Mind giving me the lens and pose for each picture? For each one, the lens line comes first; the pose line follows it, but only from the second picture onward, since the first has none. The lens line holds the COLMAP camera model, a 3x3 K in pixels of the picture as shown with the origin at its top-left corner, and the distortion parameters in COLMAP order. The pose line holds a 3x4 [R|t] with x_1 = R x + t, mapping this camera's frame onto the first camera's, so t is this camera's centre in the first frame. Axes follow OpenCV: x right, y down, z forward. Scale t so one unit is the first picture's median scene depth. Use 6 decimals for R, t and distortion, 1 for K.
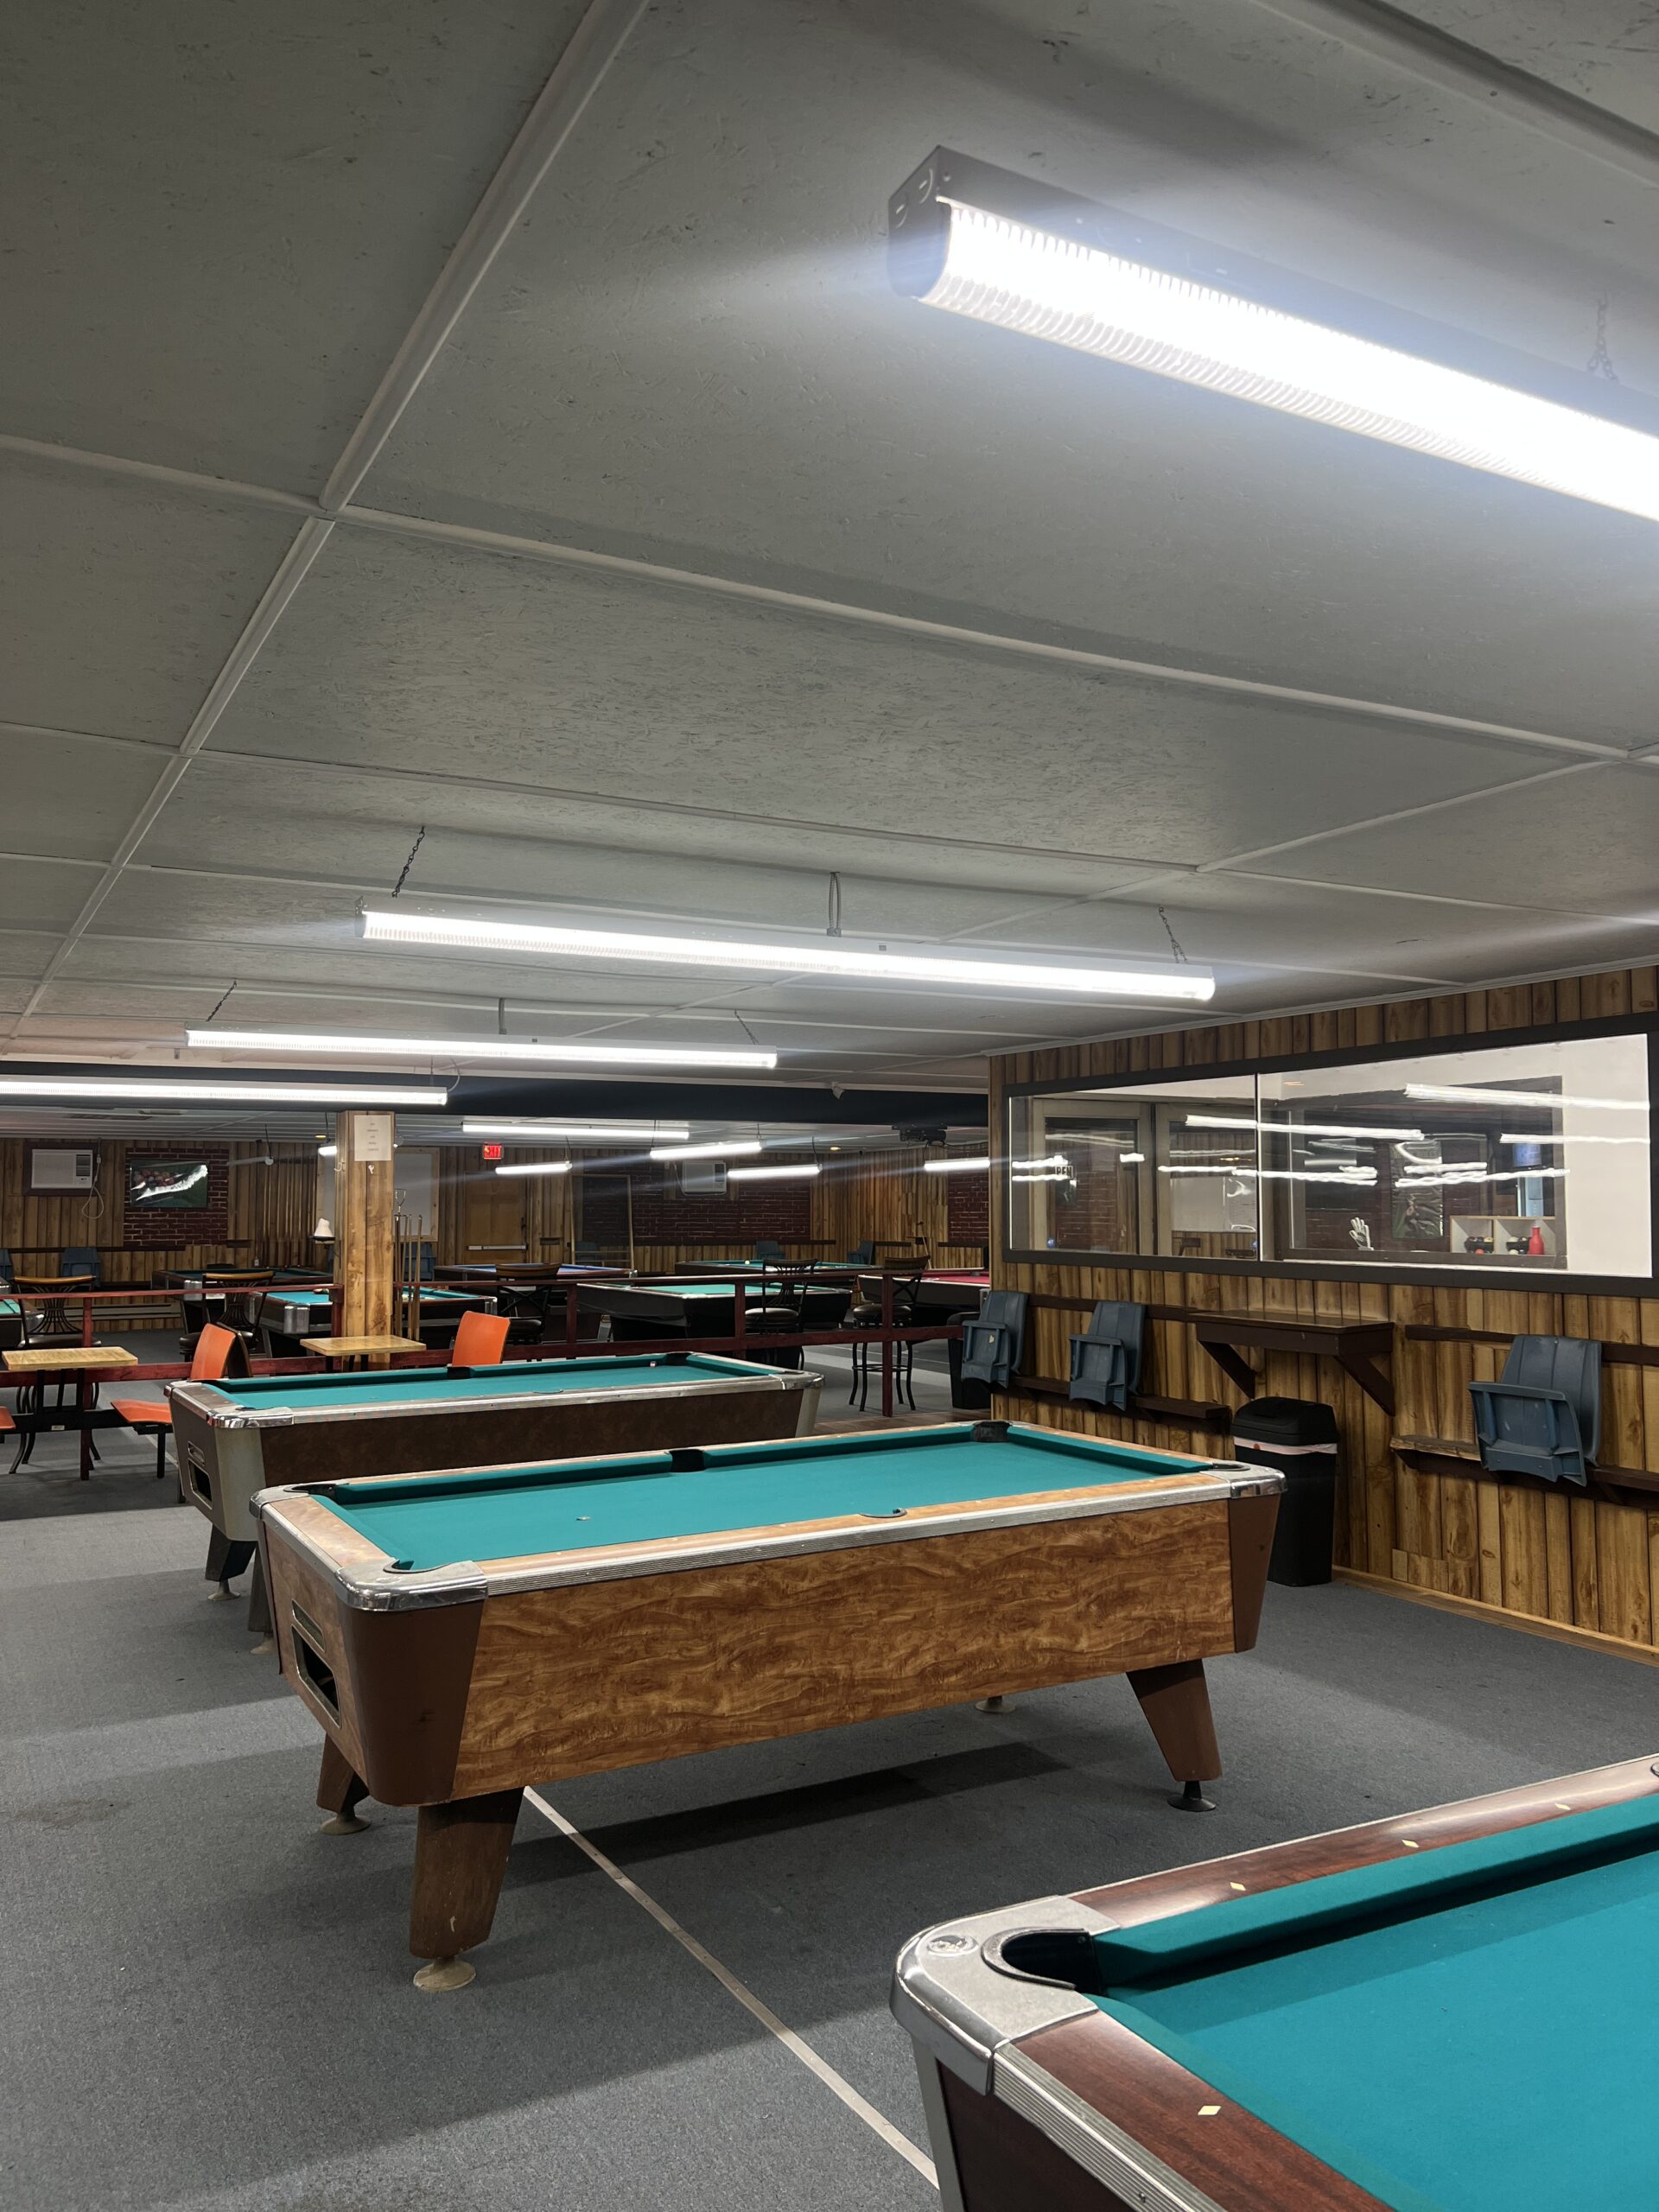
lens RADIAL K [[1679.9, 0, 839.8], [0, 1679.9, 1097.9], [0, 0, 1]] dist [0.051639, -0.064225]
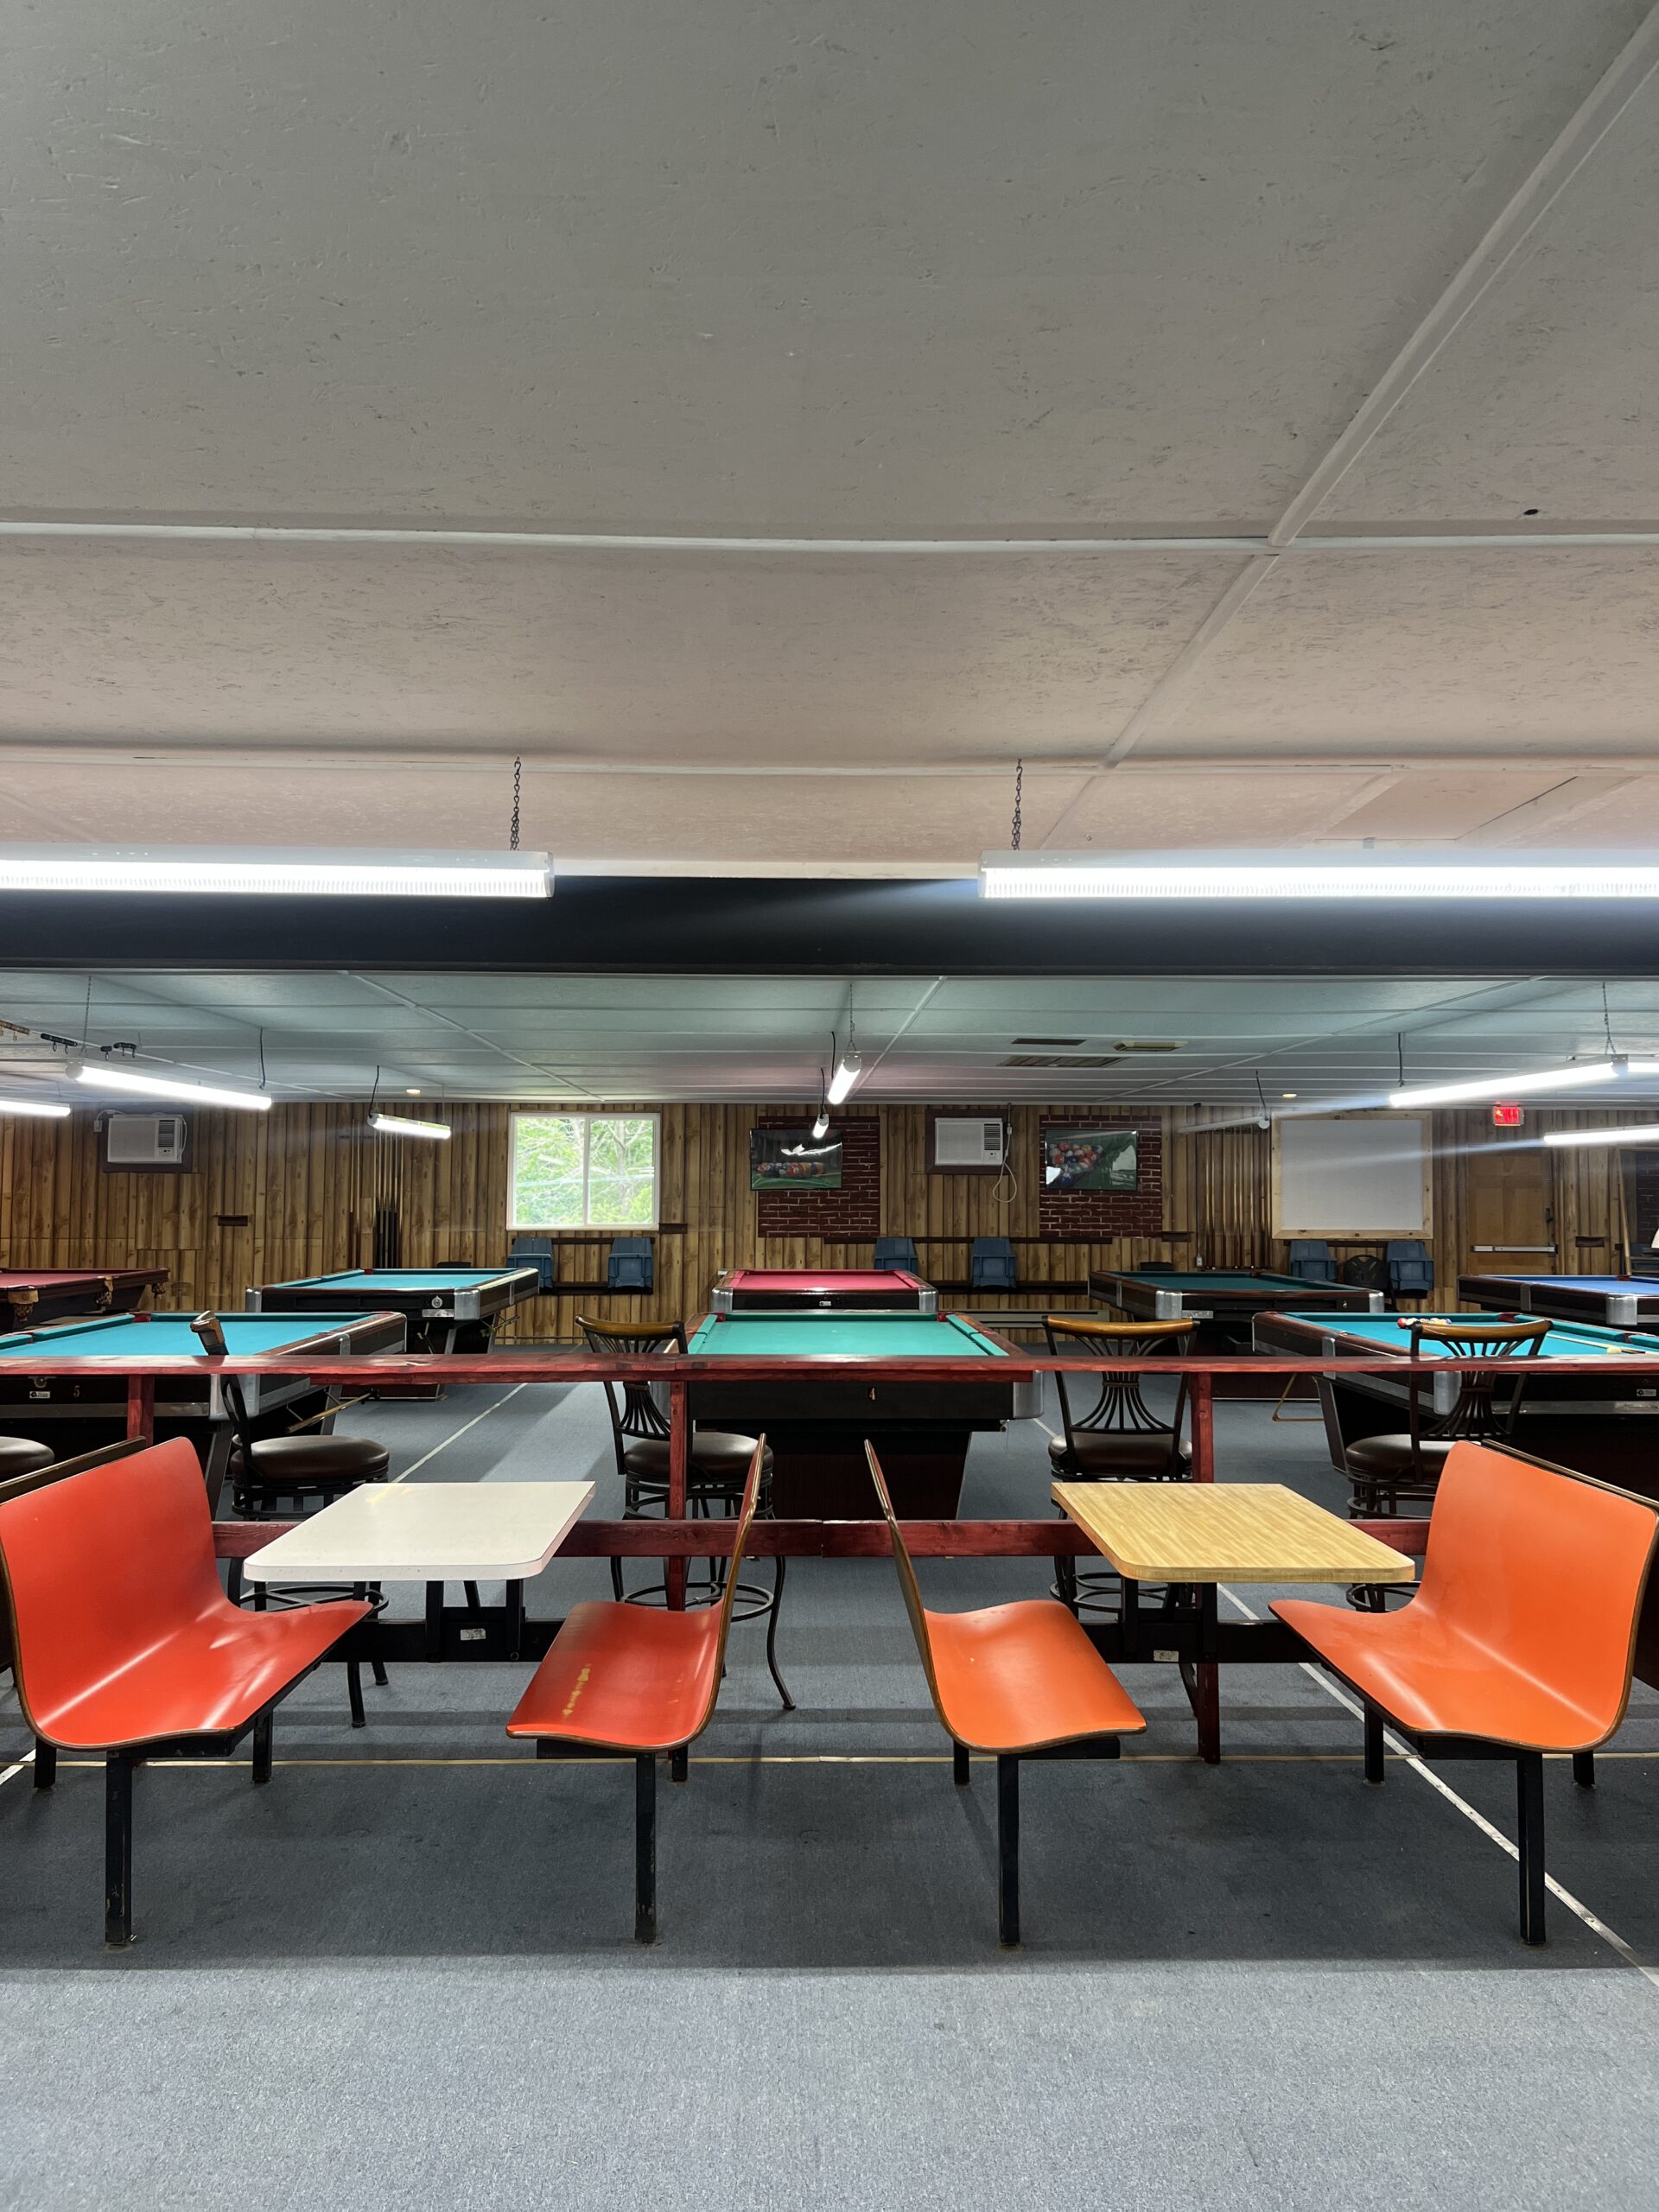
lens RADIAL K [[1679.9, 0, 826.7], [0, 1679.9, 1088.4], [0, 0, 1]] dist [0.051639, -0.064225]
pose [[0.889478, -0.022247, -0.456437, -0.298717], [0.023191, 0.999725, -0.003533, 0.035309], [0.456390, -0.007443, 0.889749, 0.495718]]
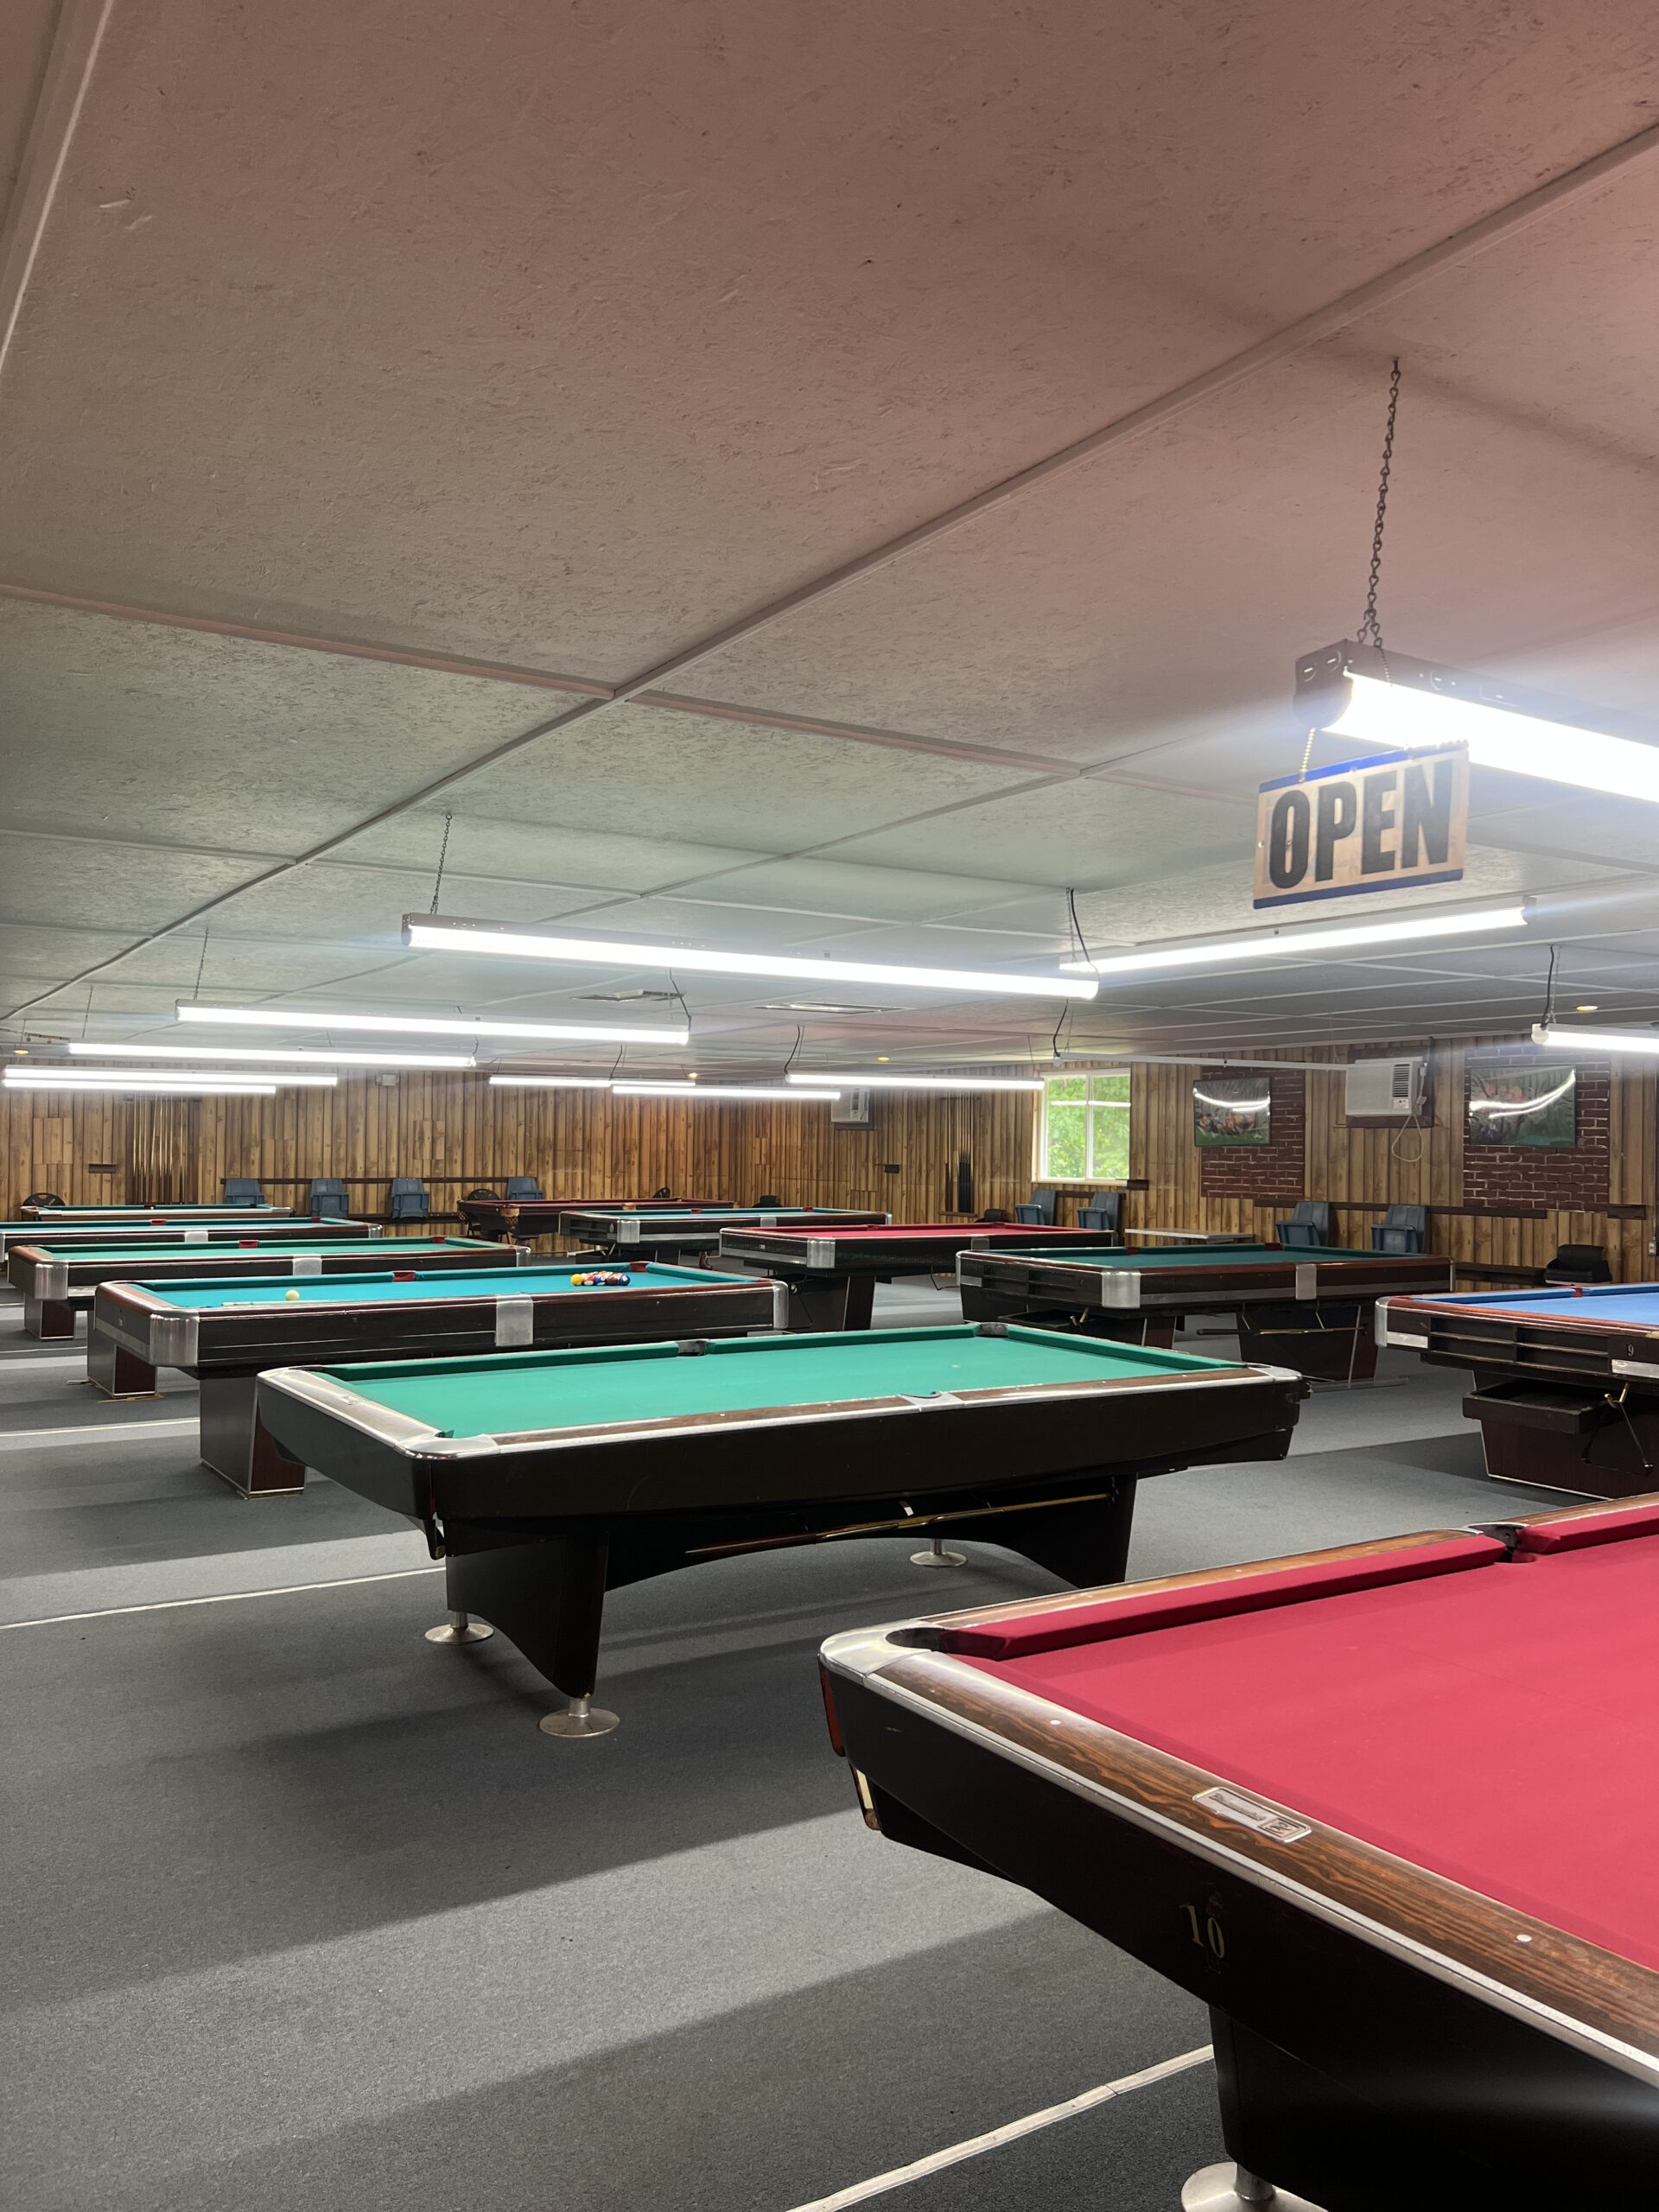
lens RADIAL K [[1679.9, 0, 820.4], [0, 1679.9, 1114.7], [0, 0, 1]] dist [0.051639, -0.064225]
pose [[0.047224, -0.013496, -0.998793, 0.390078], [0.054933, 0.998431, -0.010894, 0.095620], [0.997373, -0.054352, 0.047891, 1.484238]]
